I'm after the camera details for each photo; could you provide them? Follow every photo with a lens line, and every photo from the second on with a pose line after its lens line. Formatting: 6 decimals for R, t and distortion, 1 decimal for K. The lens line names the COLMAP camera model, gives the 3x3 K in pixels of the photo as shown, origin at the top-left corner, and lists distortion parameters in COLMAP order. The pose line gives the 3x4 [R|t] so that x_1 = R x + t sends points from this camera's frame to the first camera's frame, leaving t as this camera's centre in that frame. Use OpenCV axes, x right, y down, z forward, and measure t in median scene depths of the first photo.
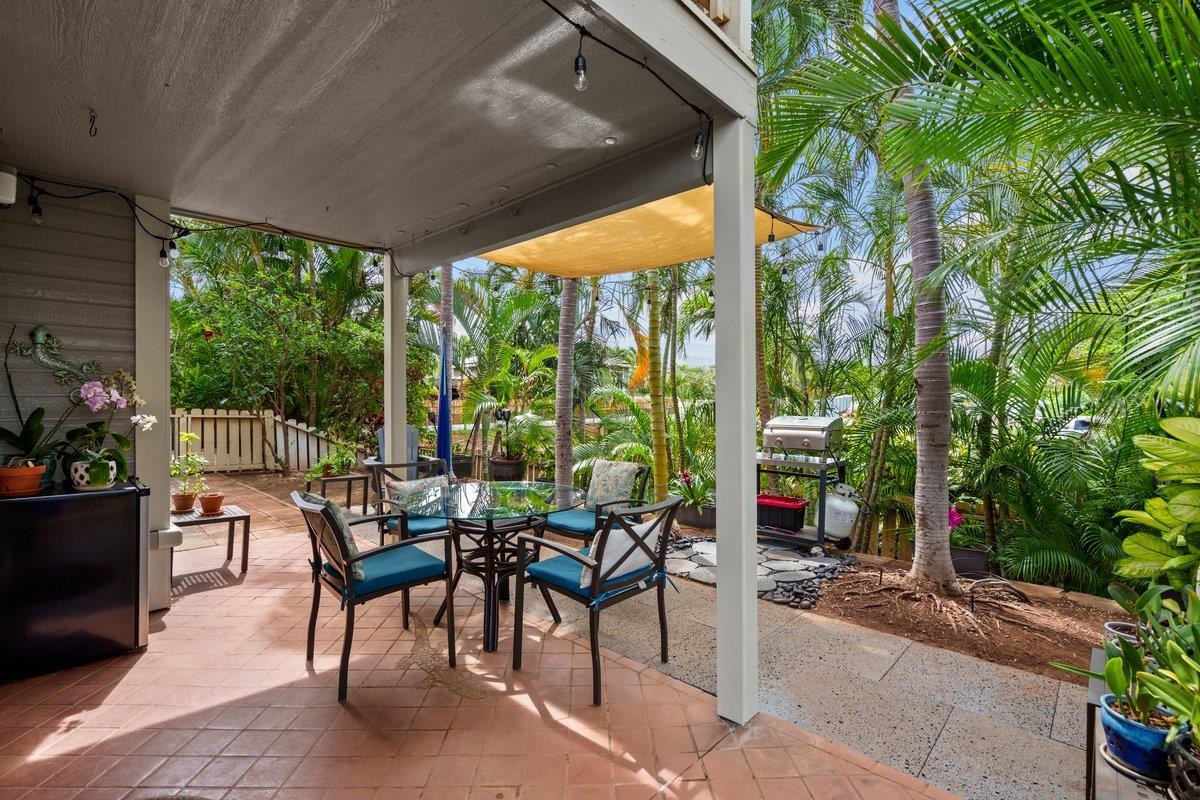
lens RADIAL K [[541.9, 0, 597.3], [0, 541.9, 395.9], [0, 0, 1]] dist [0.000006, 0.000602]
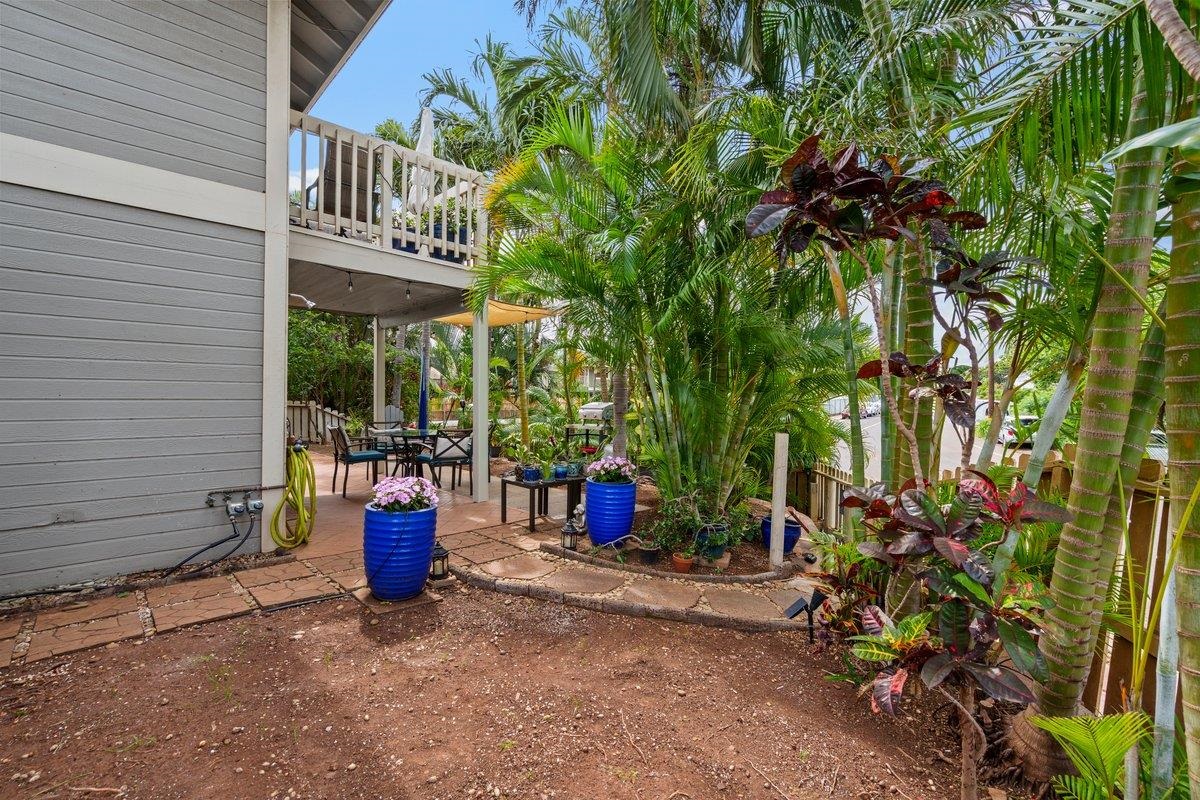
lens RADIAL K [[541.9, 0, 597.3], [0, 541.9, 395.9], [0, 0, 1]] dist [0.000006, 0.000602]
pose [[0.998578, 0.004270, -0.053144, 0.256759], [-0.004132, 0.999988, 0.002718, 0.006229], [0.053155, -0.002495, 0.998583, -0.451042]]
